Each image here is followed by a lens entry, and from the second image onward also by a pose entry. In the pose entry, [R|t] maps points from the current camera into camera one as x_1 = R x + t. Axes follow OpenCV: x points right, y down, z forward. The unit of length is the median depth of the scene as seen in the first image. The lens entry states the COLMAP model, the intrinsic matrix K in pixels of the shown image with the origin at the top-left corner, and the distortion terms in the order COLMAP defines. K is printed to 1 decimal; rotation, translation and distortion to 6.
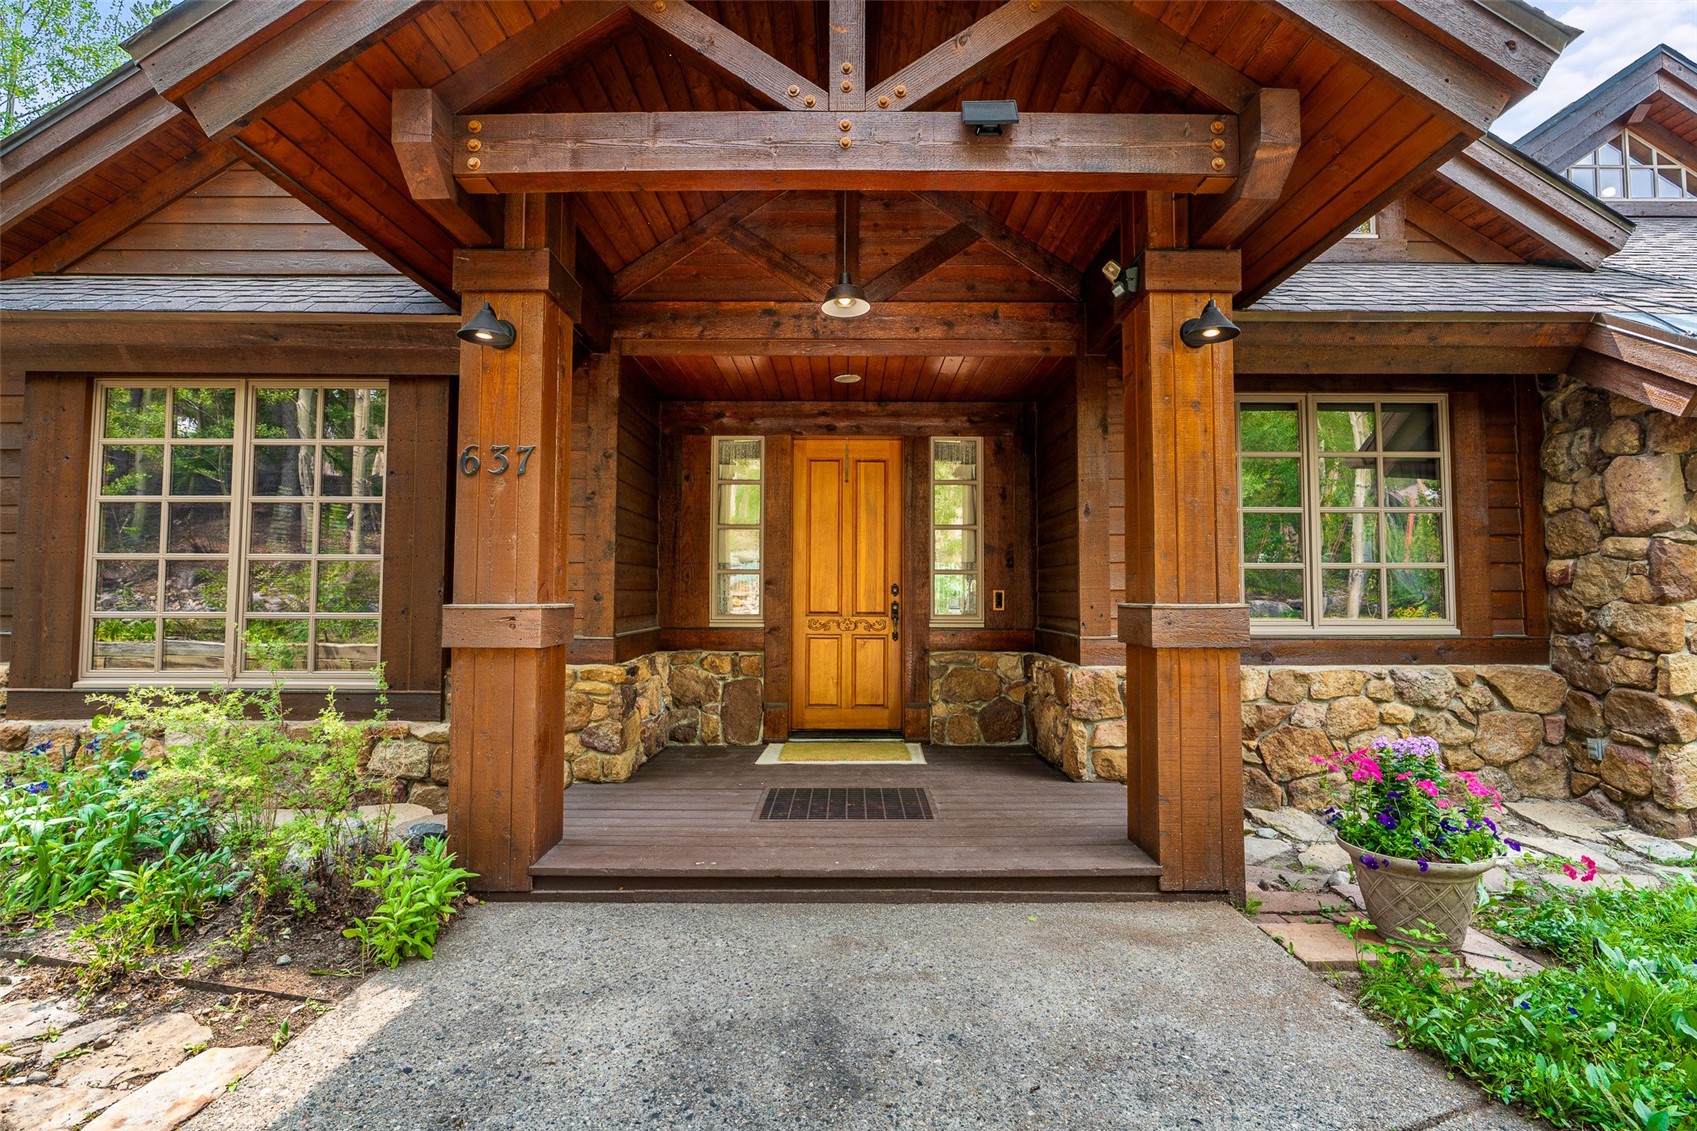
lens RADIAL K [[767.0, 0, 851.0], [0, 767.0, 556.4], [0, 0, 1]] dist [-0.015702, 0.006386]
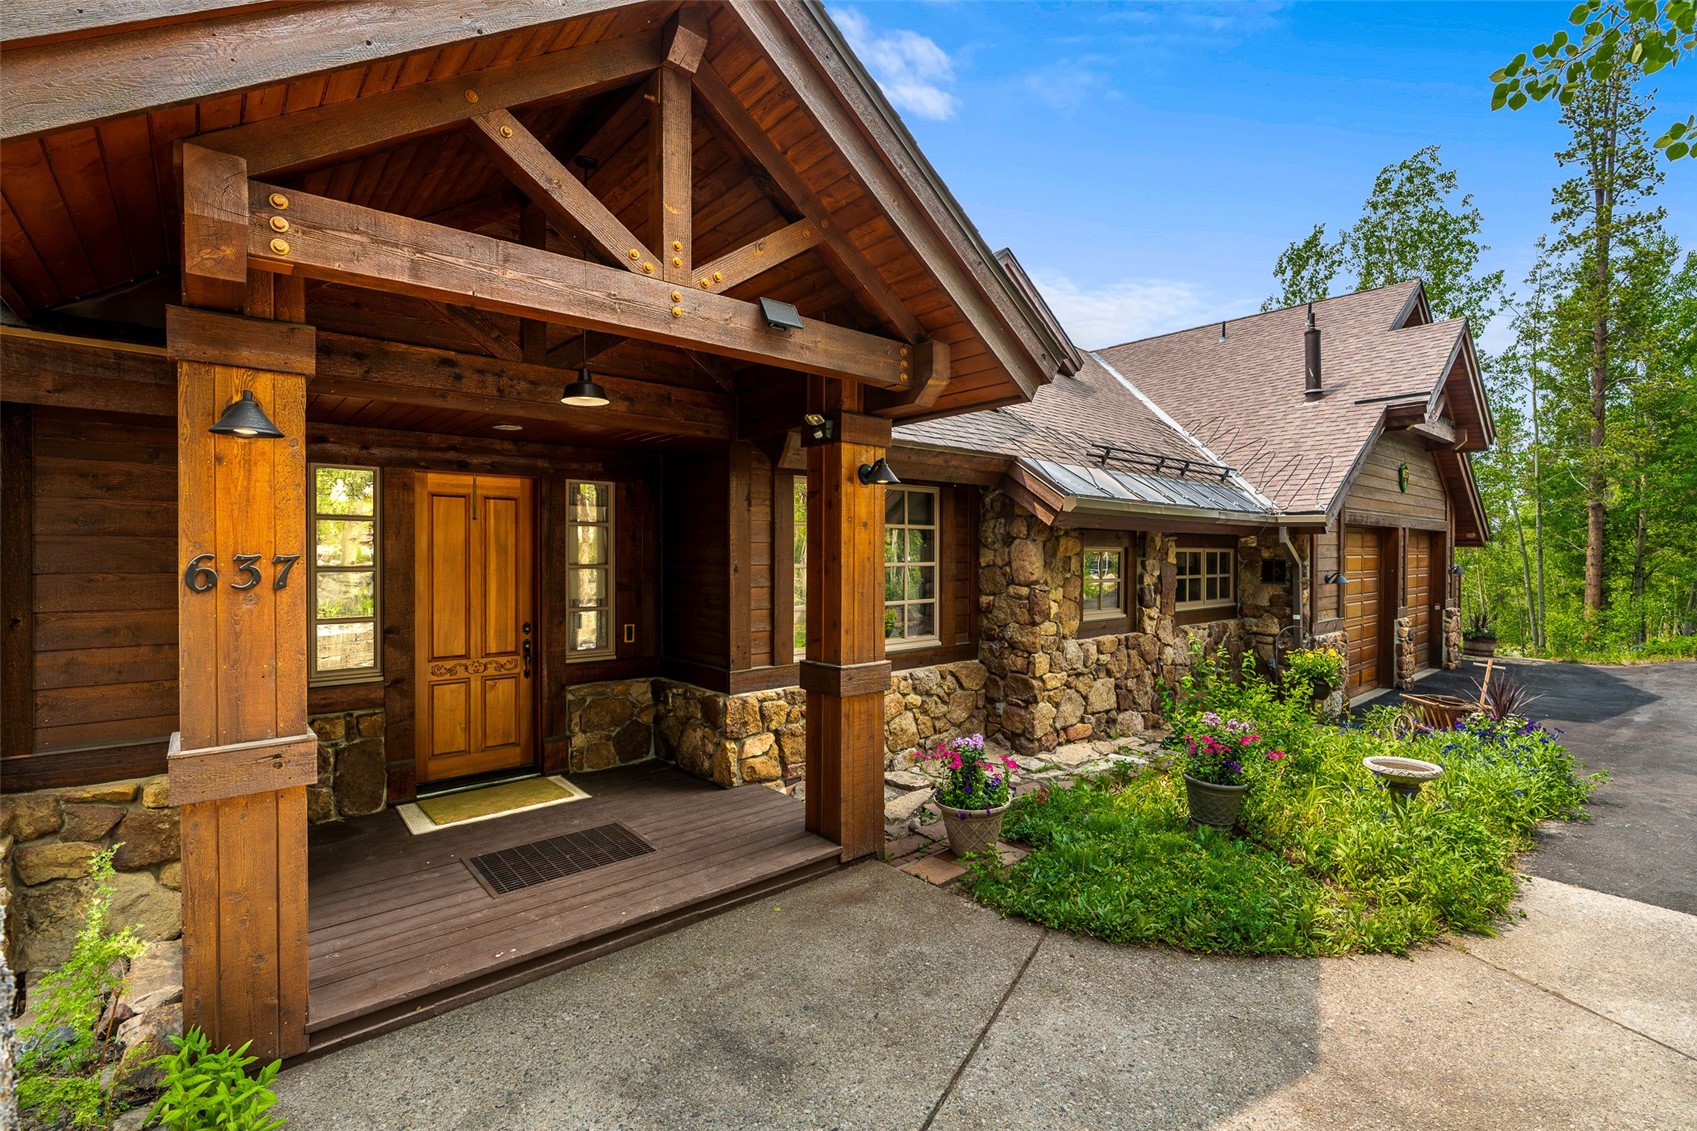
lens RADIAL K [[767.0, 0, 865.4], [0, 767.0, 553.4], [0, 0, 1]] dist [-0.015702, 0.006386]
pose [[0.746038, -0.001983, 0.665900, -0.393369], [-0.035327, 0.998470, 0.042551, -0.159245], [-0.664966, -0.055269, 0.744826, -0.060439]]
